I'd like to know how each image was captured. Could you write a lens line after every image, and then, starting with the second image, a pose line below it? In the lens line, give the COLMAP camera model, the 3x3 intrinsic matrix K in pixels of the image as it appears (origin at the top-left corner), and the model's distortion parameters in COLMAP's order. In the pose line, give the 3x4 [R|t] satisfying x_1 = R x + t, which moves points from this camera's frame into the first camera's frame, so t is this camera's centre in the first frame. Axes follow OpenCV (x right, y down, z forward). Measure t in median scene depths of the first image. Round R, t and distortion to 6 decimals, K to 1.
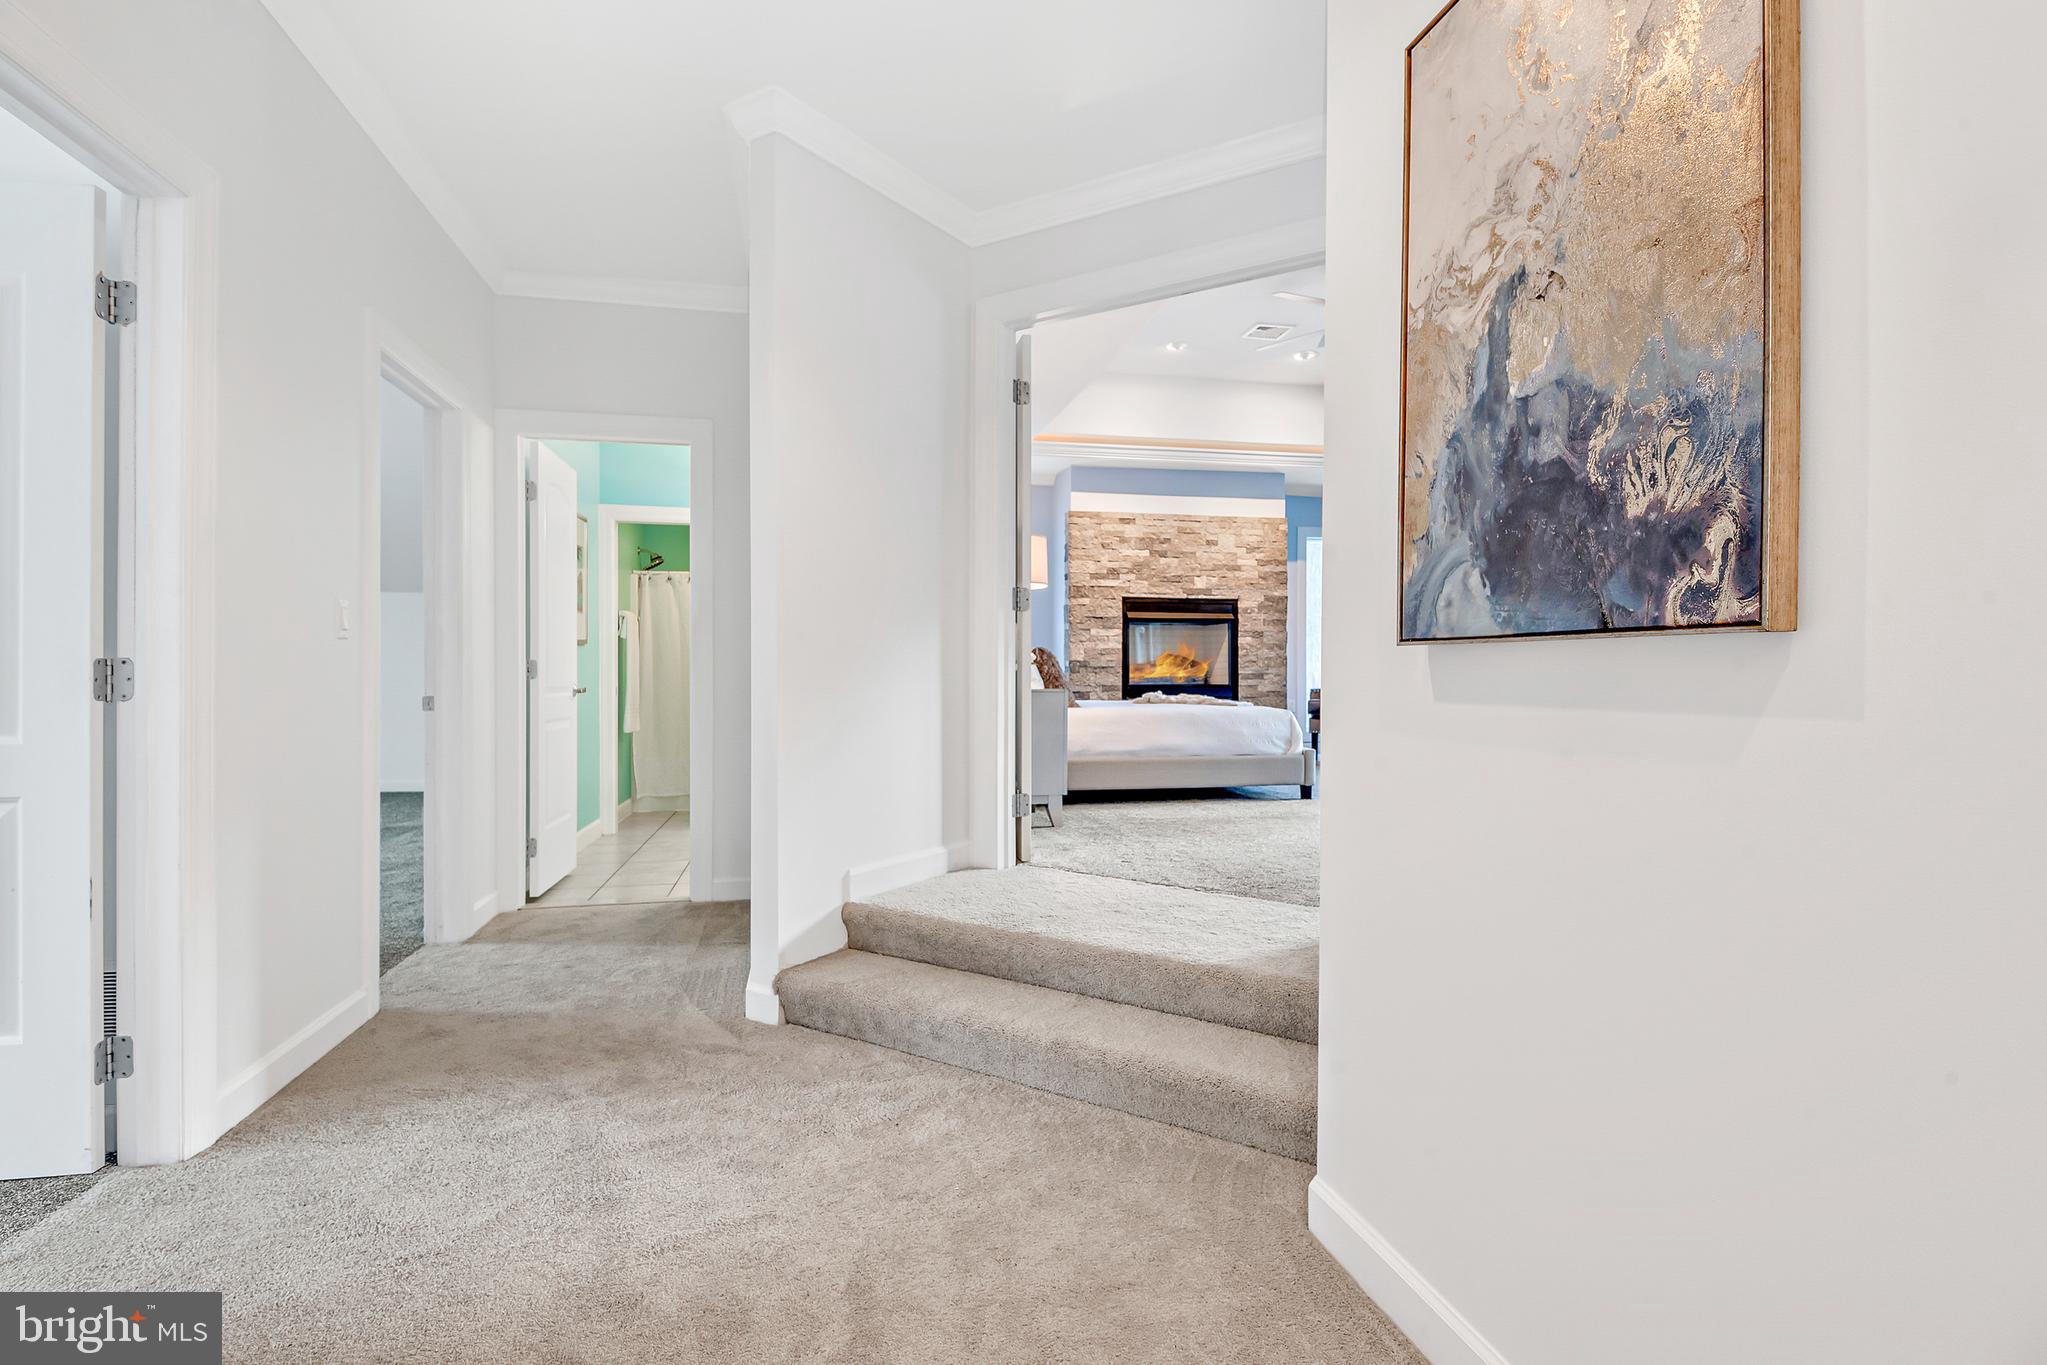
lens RADIAL K [[1031.3, 0, 1041.0], [0, 1031.3, 688.5], [0, 0, 1]] dist [-0.000436, -0.000001]
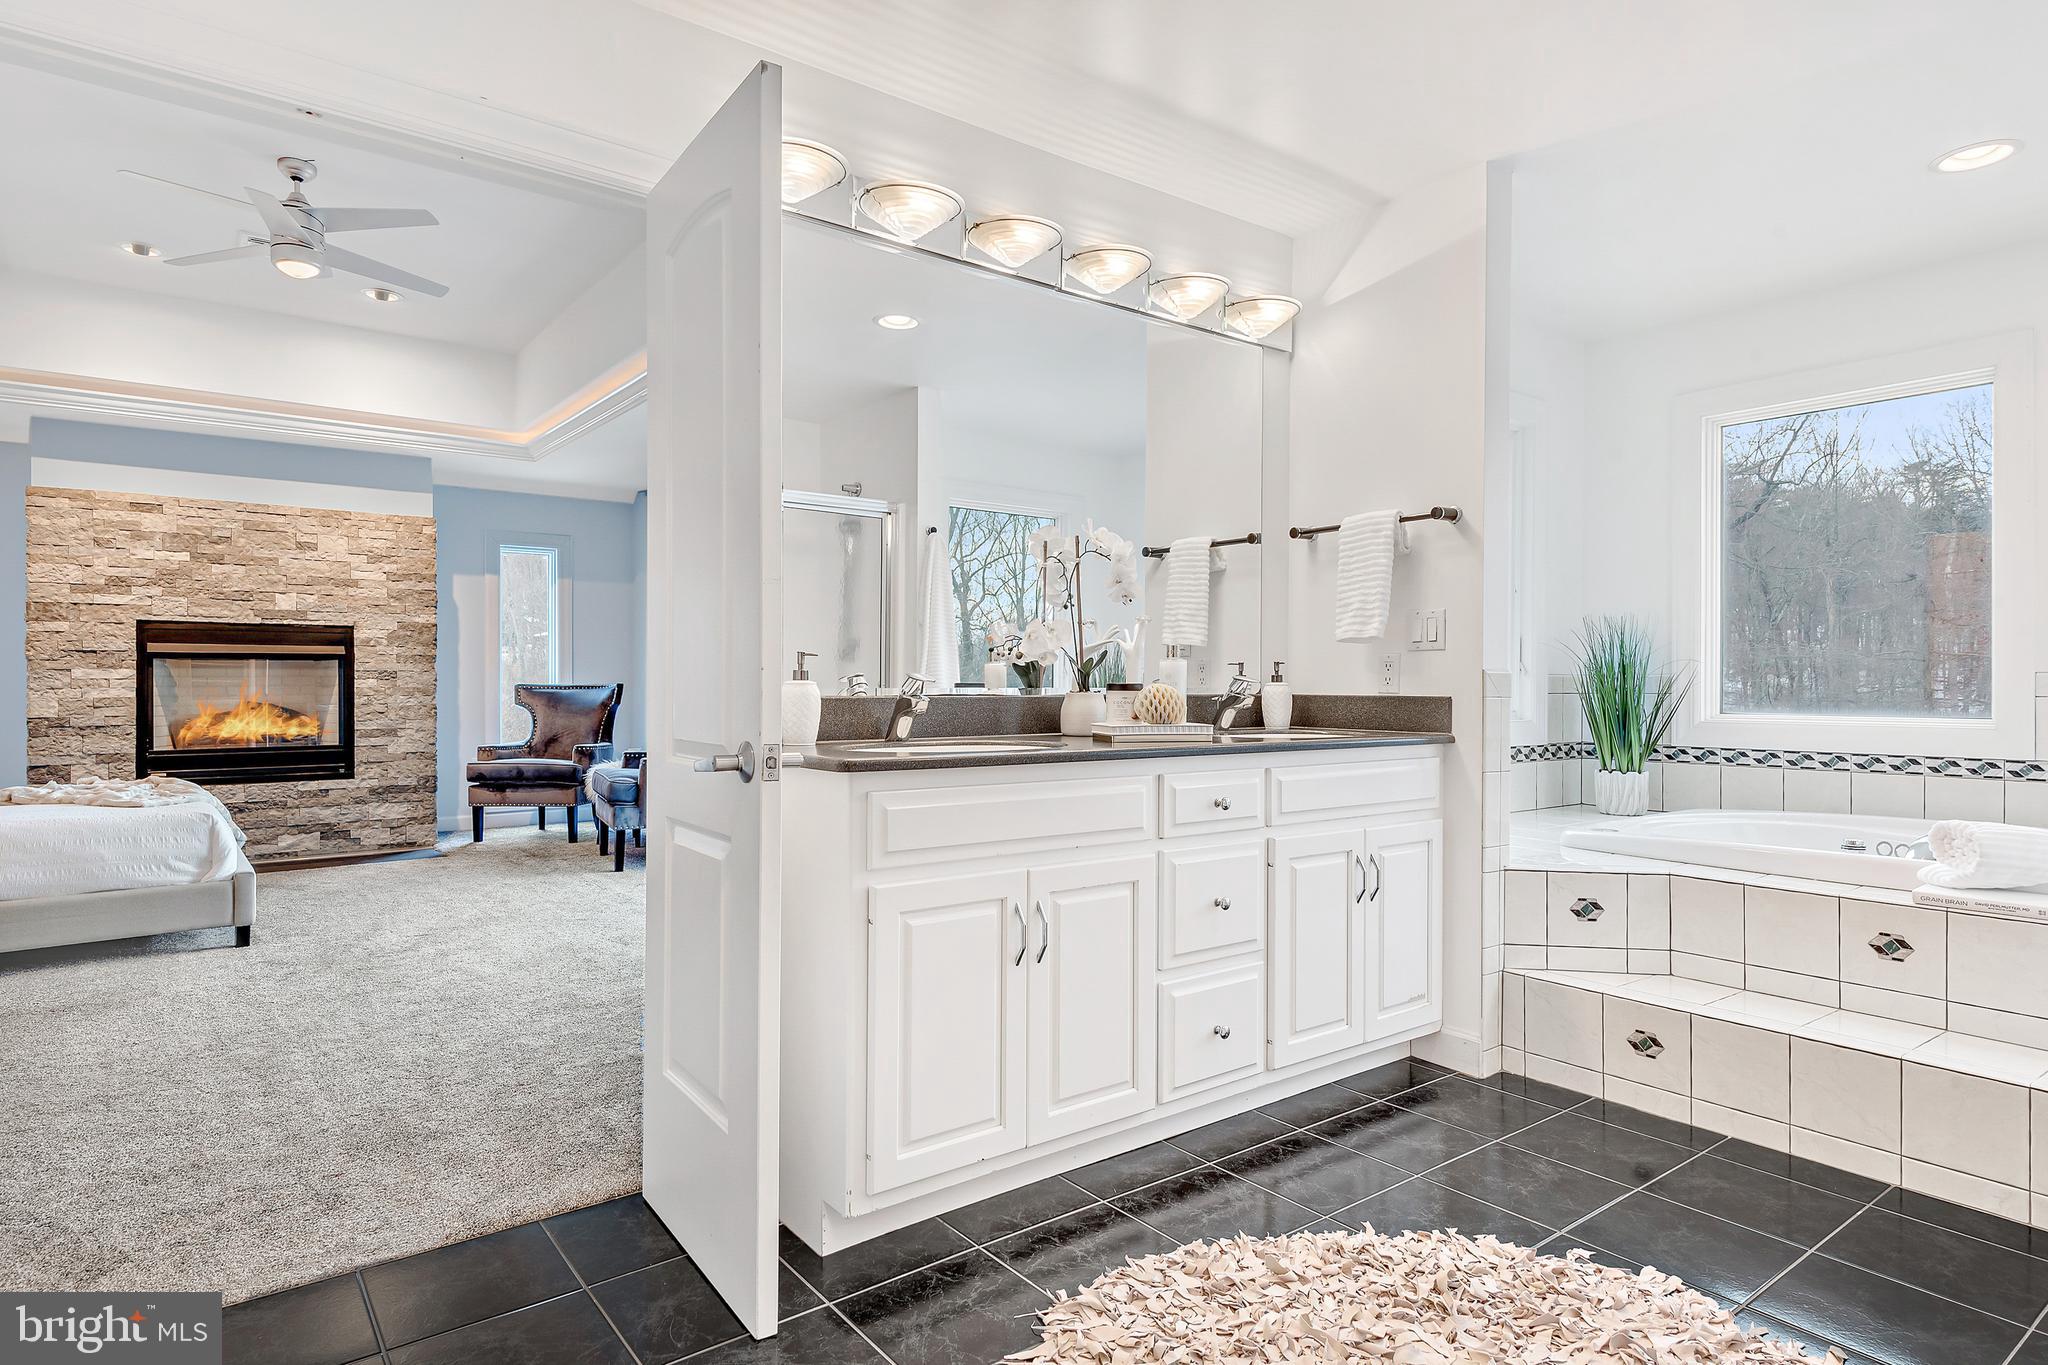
lens RADIAL K [[1092.8, 0, 1022.4], [0, 1092.8, 680.7], [0, 0, 1]] dist [0.019744, -0.011207]
pose [[0.901978, -0.003299, 0.431769, 0.285208], [0.011421, 0.999803, -0.016221, -0.031461], [-0.431631, 0.019562, 0.901838, 0.110185]]
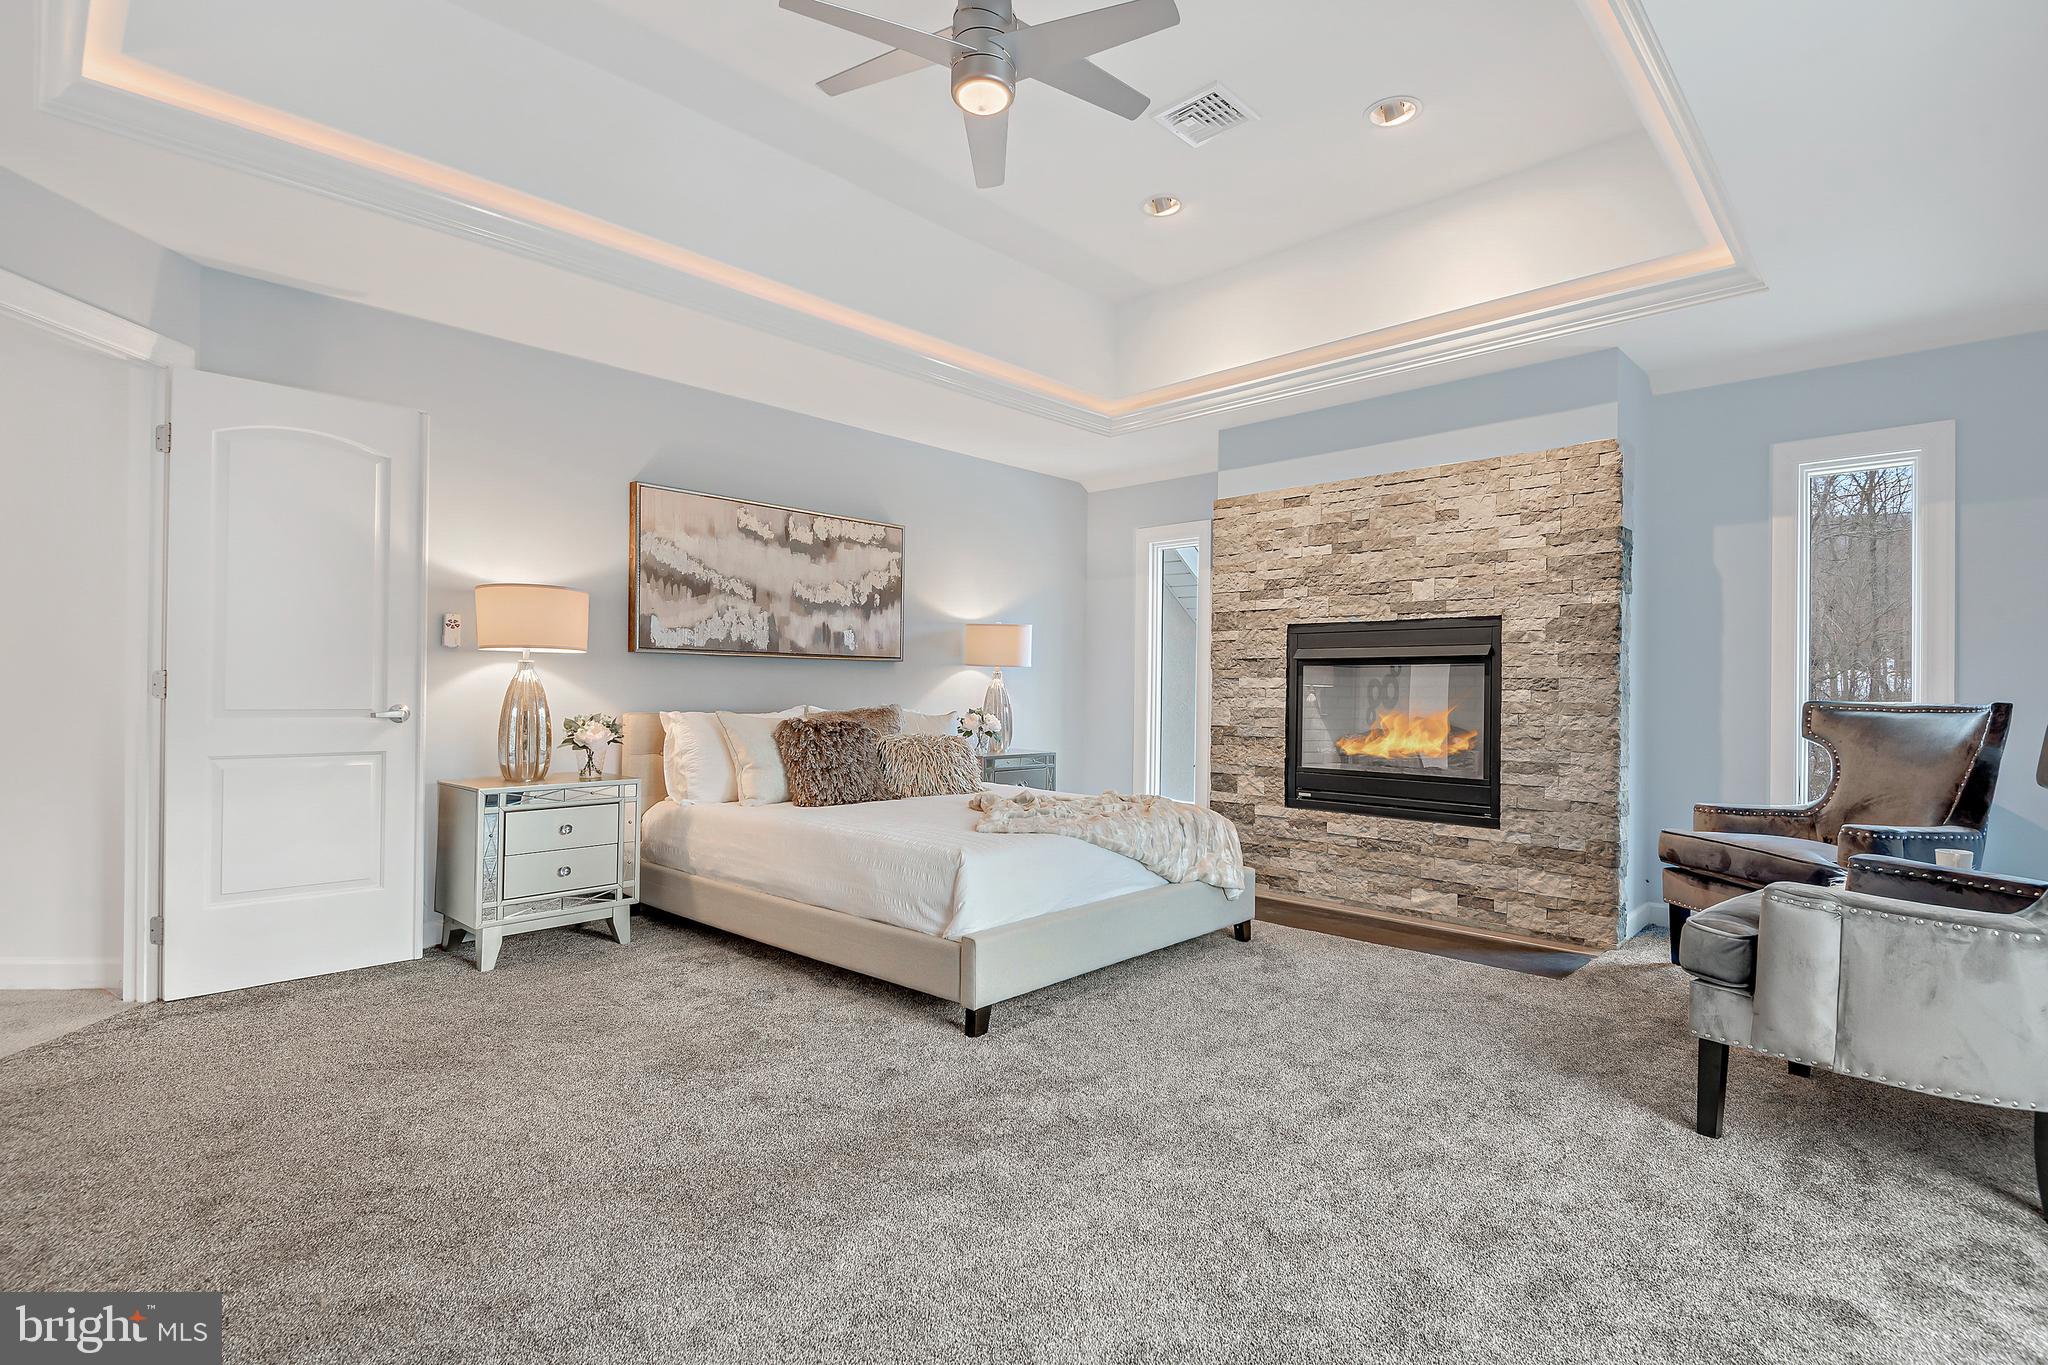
lens RADIAL K [[983.1, 0, 1017.7], [0, 983.1, 681.6], [0, 0, 1]] dist [0.017555, -0.004862]
pose [[0.564953, -0.004384, -0.825111, 0.469283], [-0.025114, 0.999431, -0.022506, -0.037356], [0.824741, 0.033437, 0.564522, 0.530985]]
